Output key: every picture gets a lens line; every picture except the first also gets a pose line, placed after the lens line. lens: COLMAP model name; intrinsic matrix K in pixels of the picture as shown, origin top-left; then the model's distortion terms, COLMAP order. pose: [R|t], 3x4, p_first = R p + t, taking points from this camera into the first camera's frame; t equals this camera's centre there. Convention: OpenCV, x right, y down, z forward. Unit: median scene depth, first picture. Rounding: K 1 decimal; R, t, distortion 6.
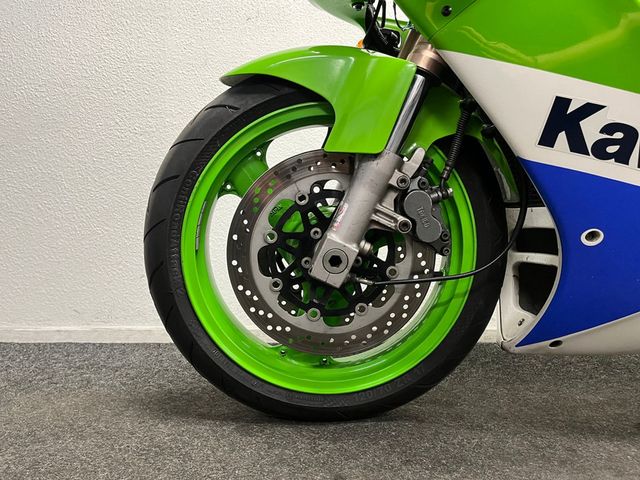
lens RADIAL K [[492.6, 0, 320.0], [0, 492.6, 240.0], [0, 0, 1]] dist [0.052901, -0.009266]
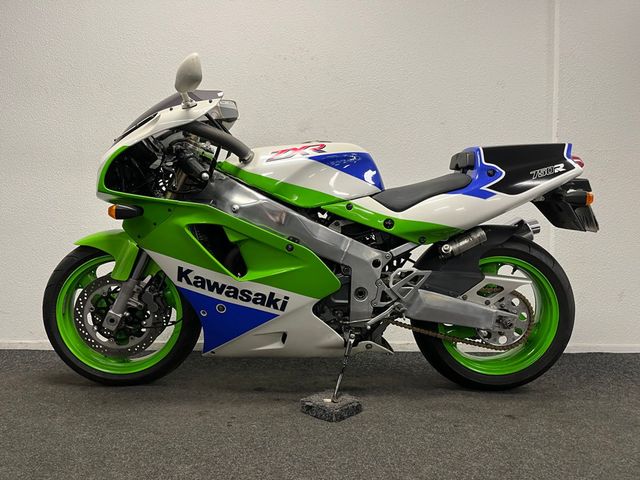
lens RADIAL K [[492.6, 0, 320.0], [0, 492.6, 240.0], [0, 0, 1]] dist [0.052901, -0.009266]
pose [[0.999907, 0.006384, -0.012044, 1.048789], [-0.006452, 0.999964, -0.005600, -0.339135], [0.012008, 0.005677, 0.999912, -1.451818]]
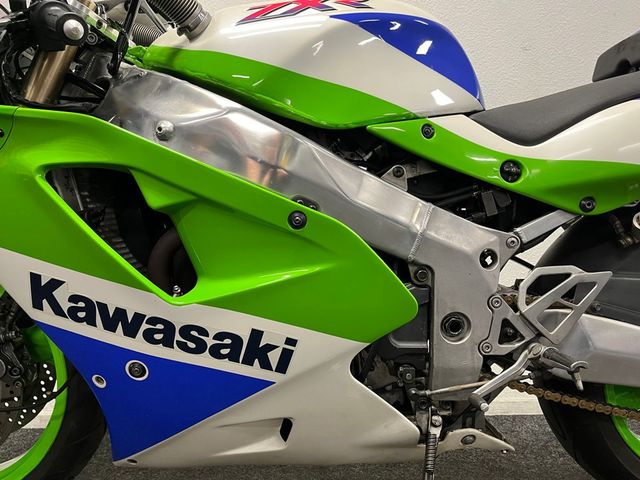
lens RADIAL K [[492.6, 0, 320.0], [0, 492.6, 240.0], [0, 0, 1]] dist [0.052901, -0.009266]
pose [[0.999873, -0.015554, 0.003584, 0.925987], [0.015719, 0.998531, -0.051848, -0.232072], [-0.002772, 0.051898, 0.998649, -0.160462]]
